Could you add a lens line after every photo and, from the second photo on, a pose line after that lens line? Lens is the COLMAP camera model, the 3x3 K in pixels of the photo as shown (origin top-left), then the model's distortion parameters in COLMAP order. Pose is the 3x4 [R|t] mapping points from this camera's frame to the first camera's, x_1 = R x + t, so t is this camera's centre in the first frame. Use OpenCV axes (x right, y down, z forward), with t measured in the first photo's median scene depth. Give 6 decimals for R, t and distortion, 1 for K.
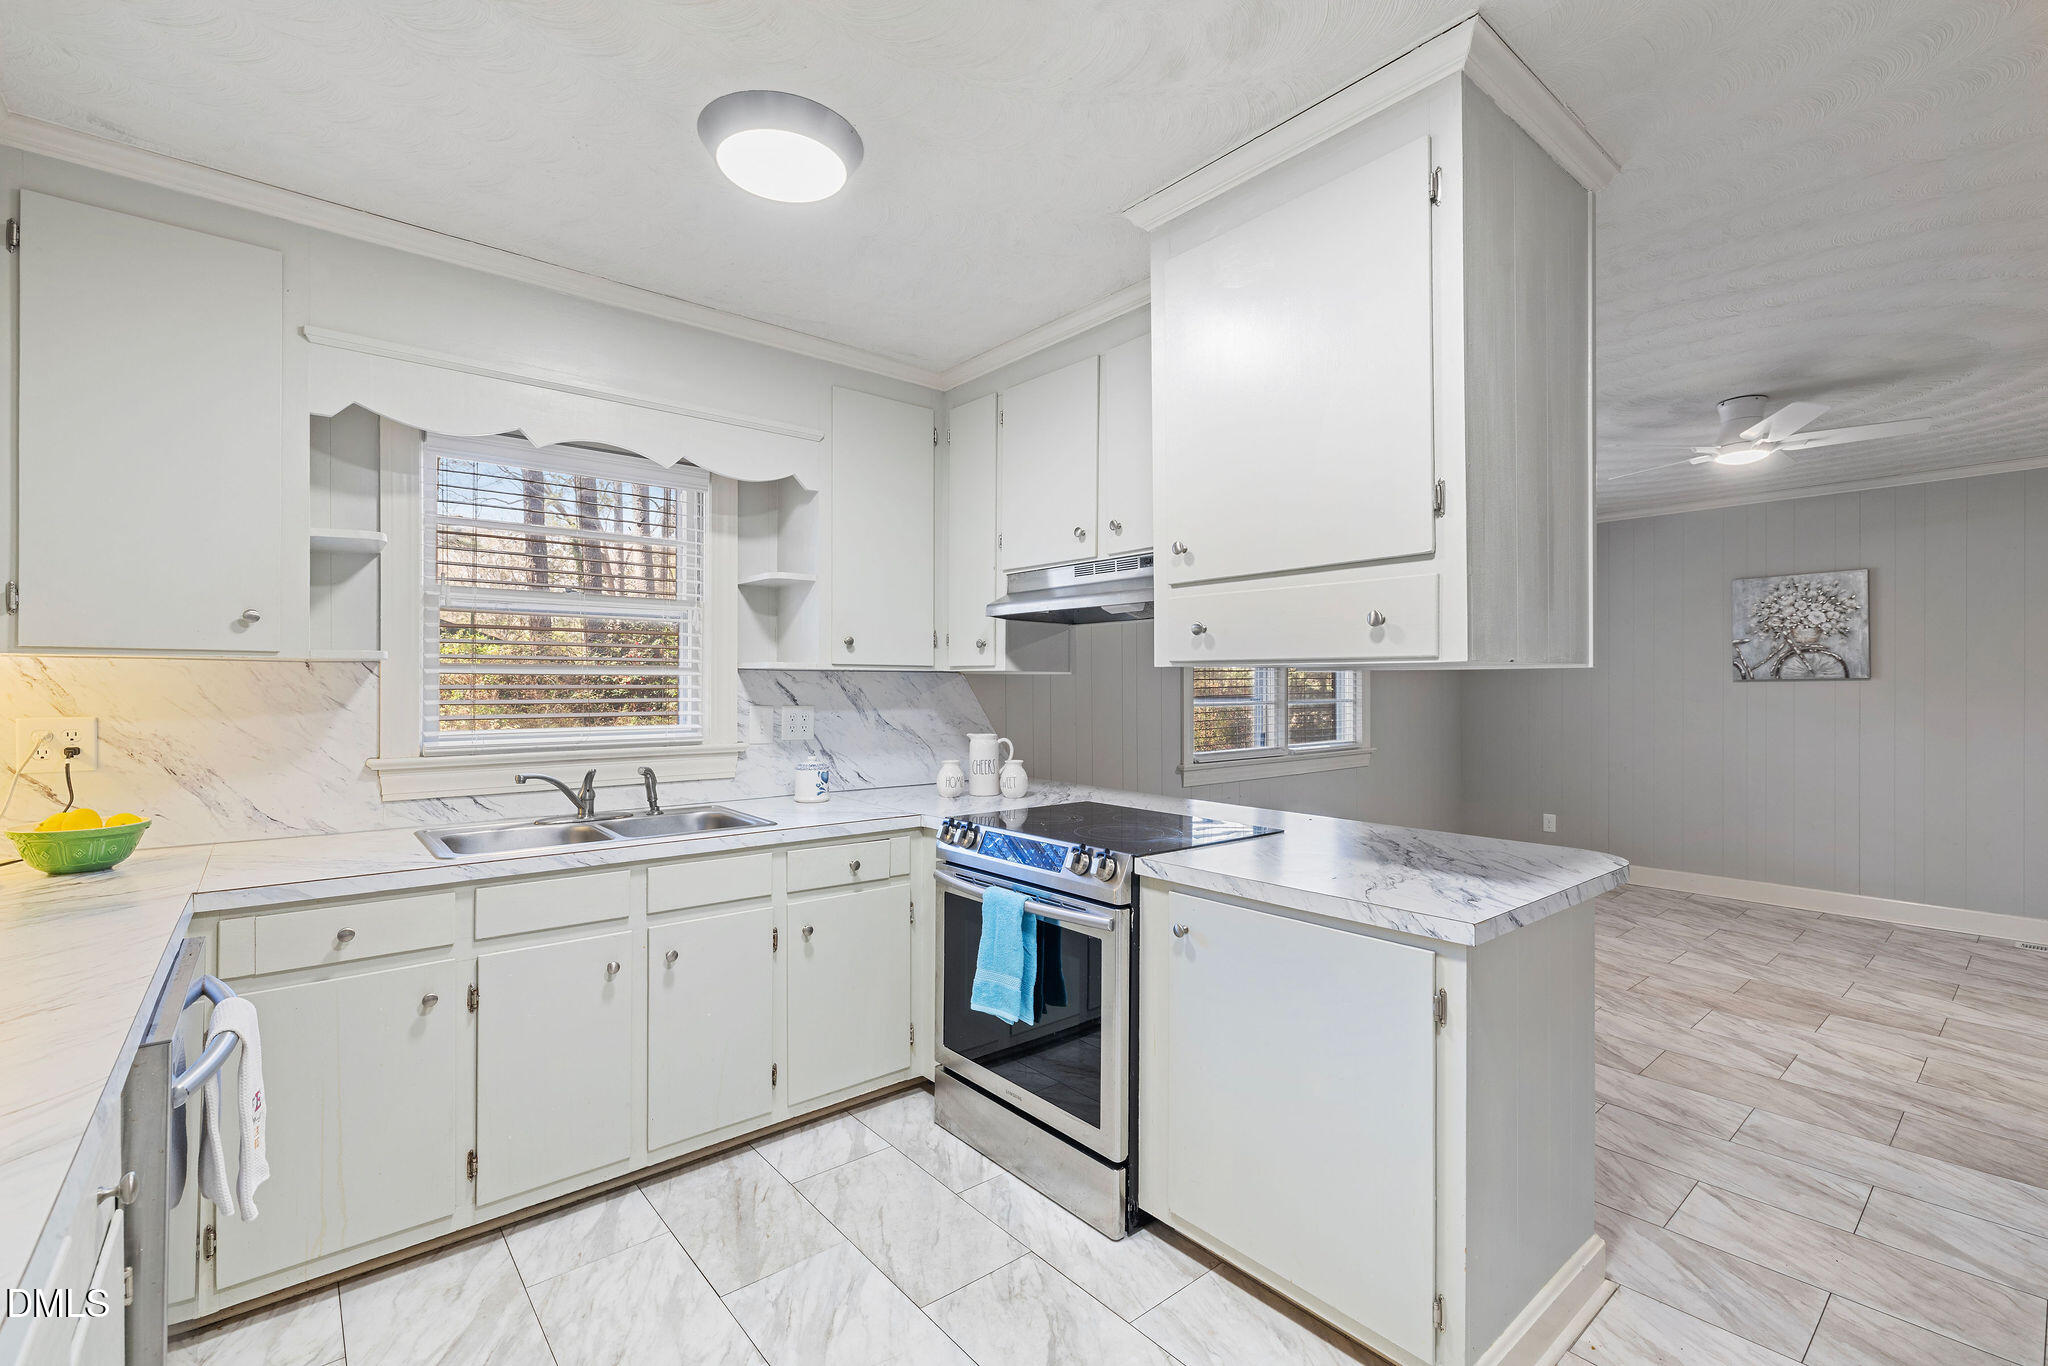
lens RADIAL K [[896.5, 0, 1035.9], [0, 896.5, 684.2], [0, 0, 1]] dist [0.002461, 0.000209]
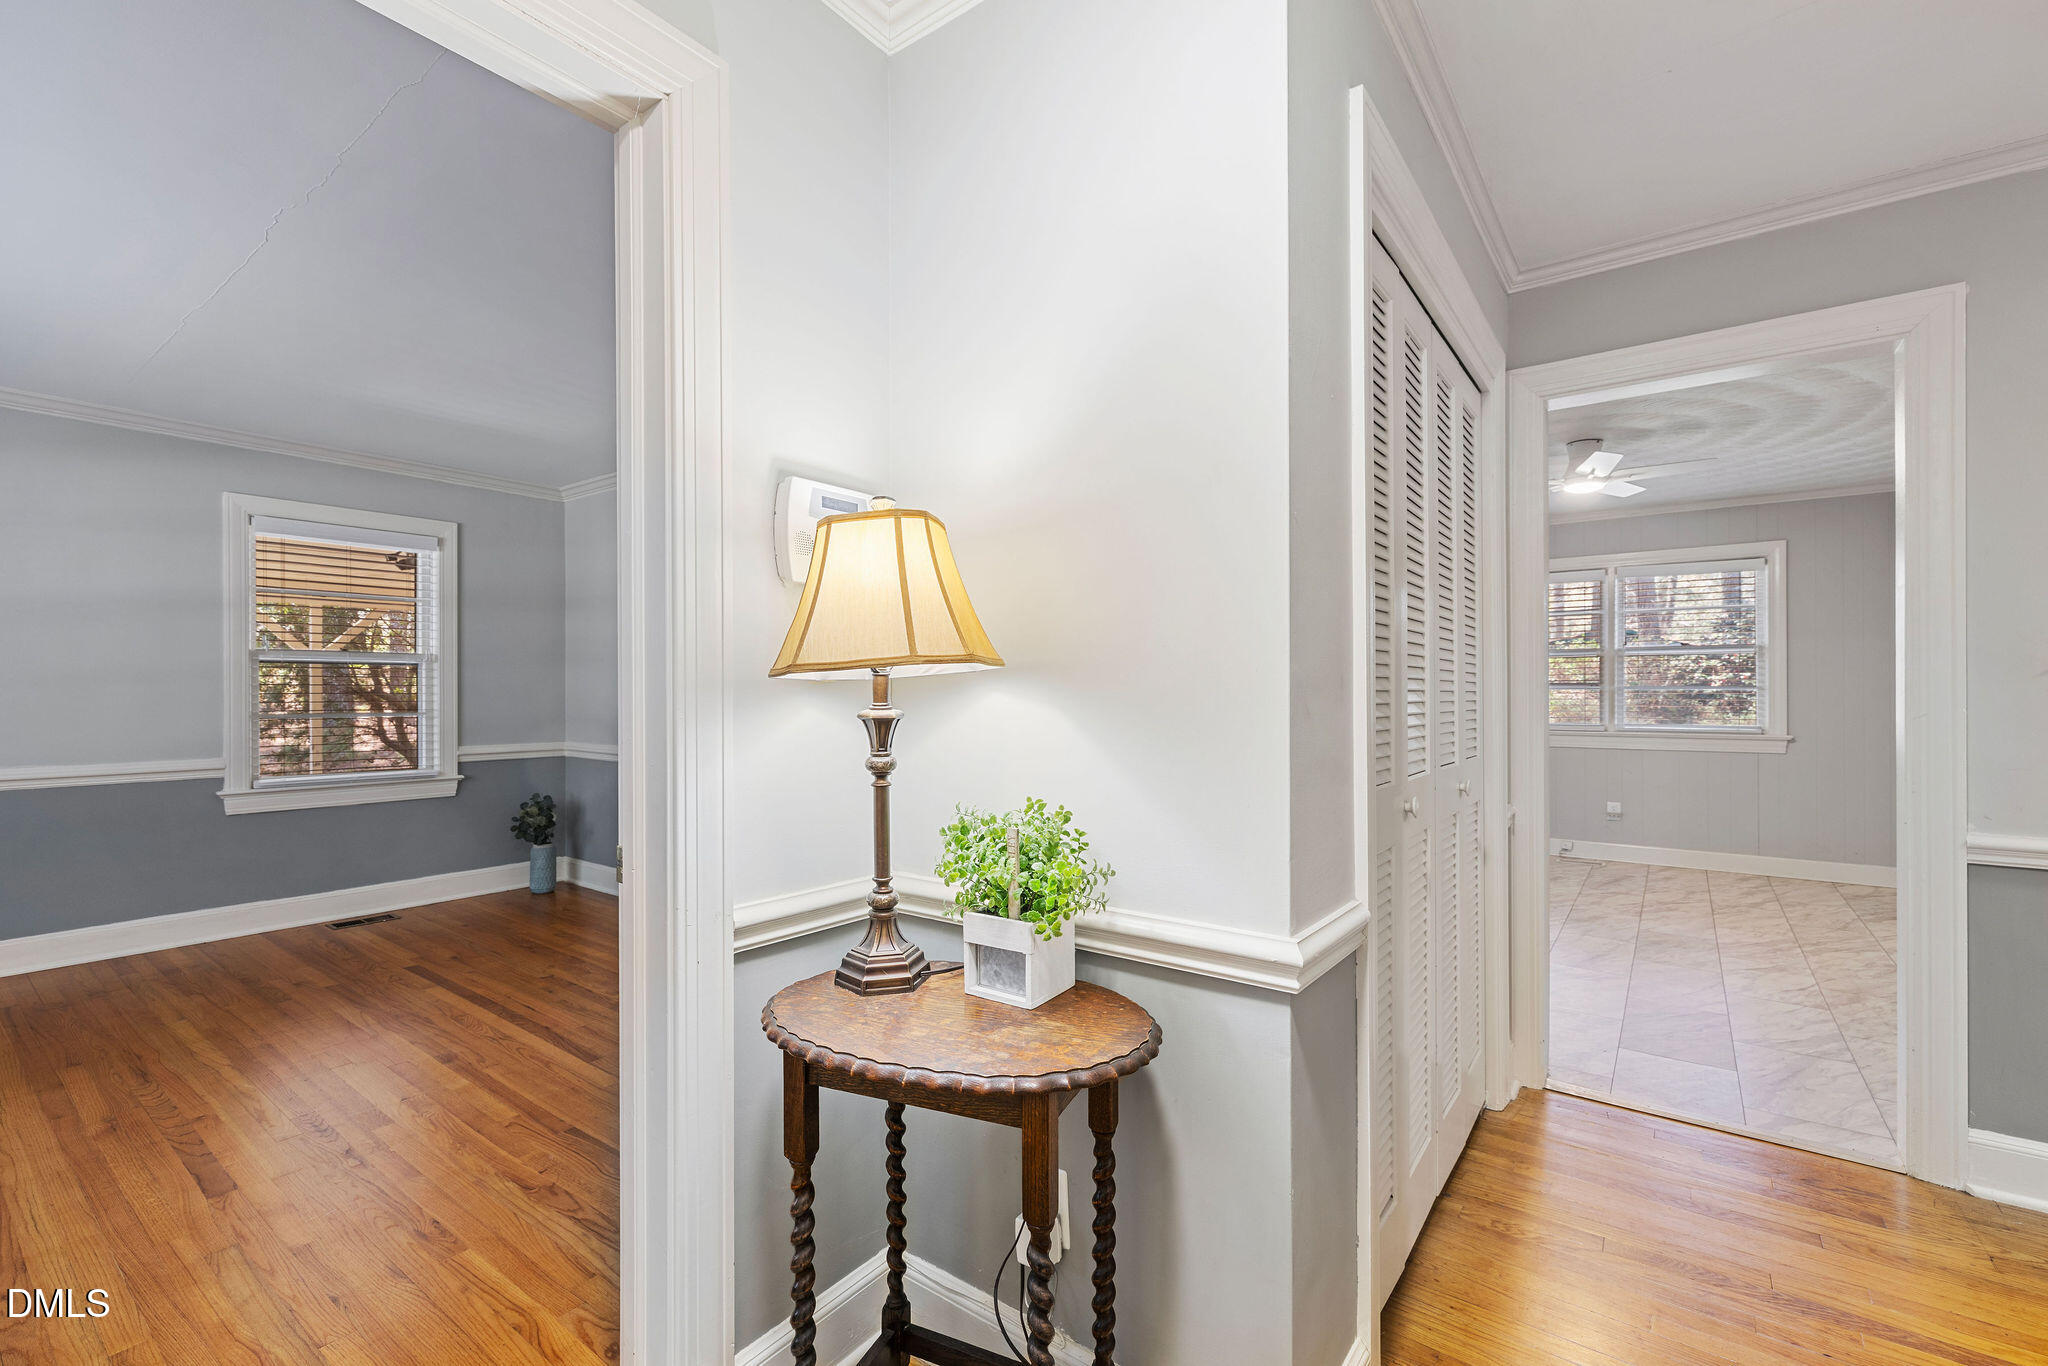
lens RADIAL K [[896.5, 0, 1035.9], [0, 896.5, 684.2], [0, 0, 1]] dist [0.002461, 0.000209]
pose [[0.241014, -0.003308, -0.970516, 2.089502], [0.003747, 0.999990, -0.002478, 0.027124], [0.970514, -0.003039, 0.241024, -0.063256]]
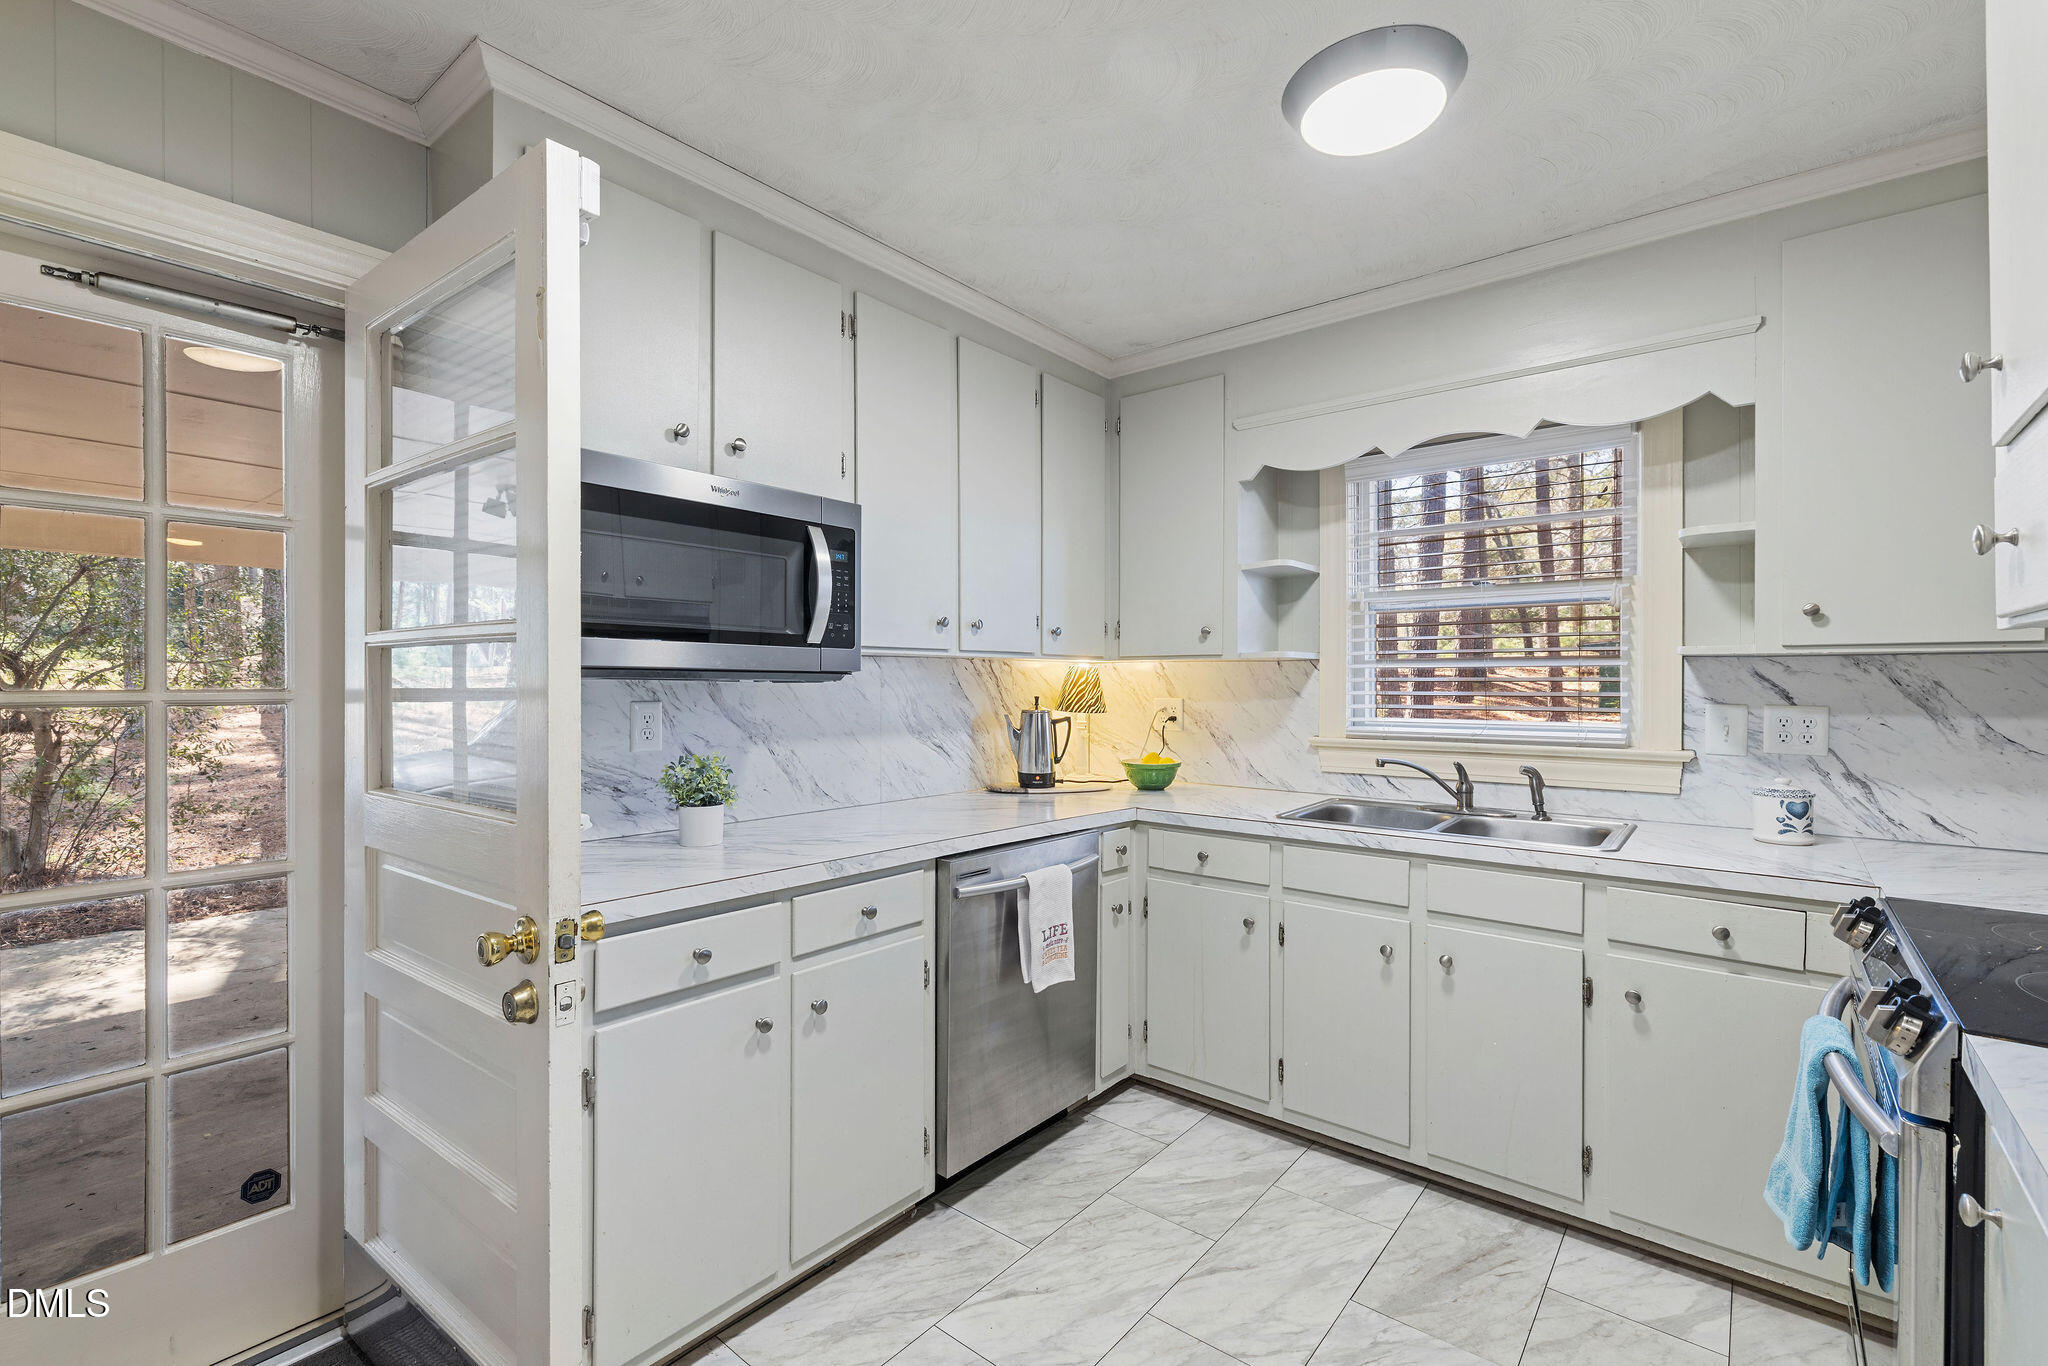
lens RADIAL K [[901.7, 0, 1020.0], [0, 901.7, 679.8], [0, 0, 1]] dist [0.004149, 0.000811]
pose [[0.173840, -0.000689, -0.984774, 0.337827], [0.003231, 0.999995, -0.000129, 0.001627], [0.984769, -0.003160, 0.173841, 0.285017]]
